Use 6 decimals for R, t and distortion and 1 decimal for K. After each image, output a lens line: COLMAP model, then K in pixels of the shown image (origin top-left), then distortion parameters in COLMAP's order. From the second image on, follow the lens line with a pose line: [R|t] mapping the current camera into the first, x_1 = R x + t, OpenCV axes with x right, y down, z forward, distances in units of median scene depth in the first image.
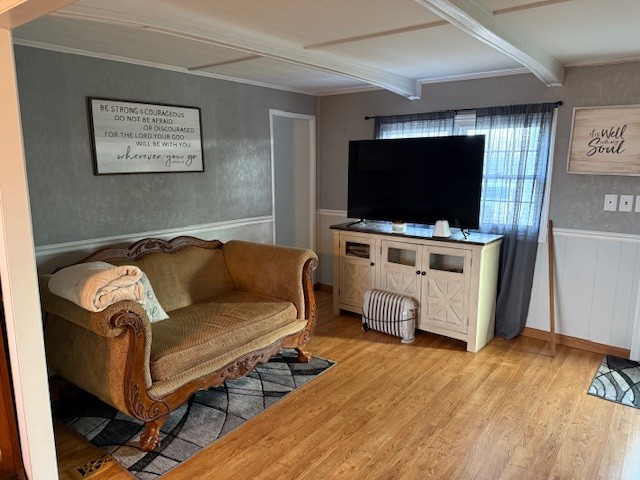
lens RADIAL K [[446.9, 0, 324.3], [0, 446.9, 244.1], [0, 0, 1]] dist [0.042356, -0.042010]
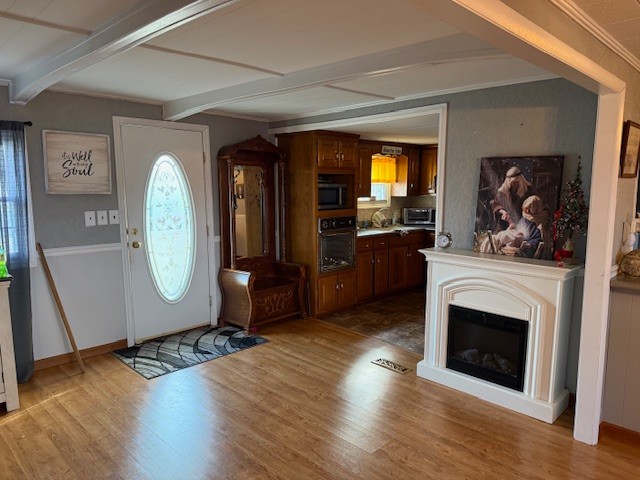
lens RADIAL K [[446.9, 0, 320.1], [0, 446.9, 242.8], [0, 0, 1]] dist [0.042356, -0.042010]
pose [[0.133518, -0.138708, 0.981292, -0.394855], [0.188855, 0.975574, 0.112203, -0.051842], [-0.972886, 0.170341, 0.156452, 0.285288]]
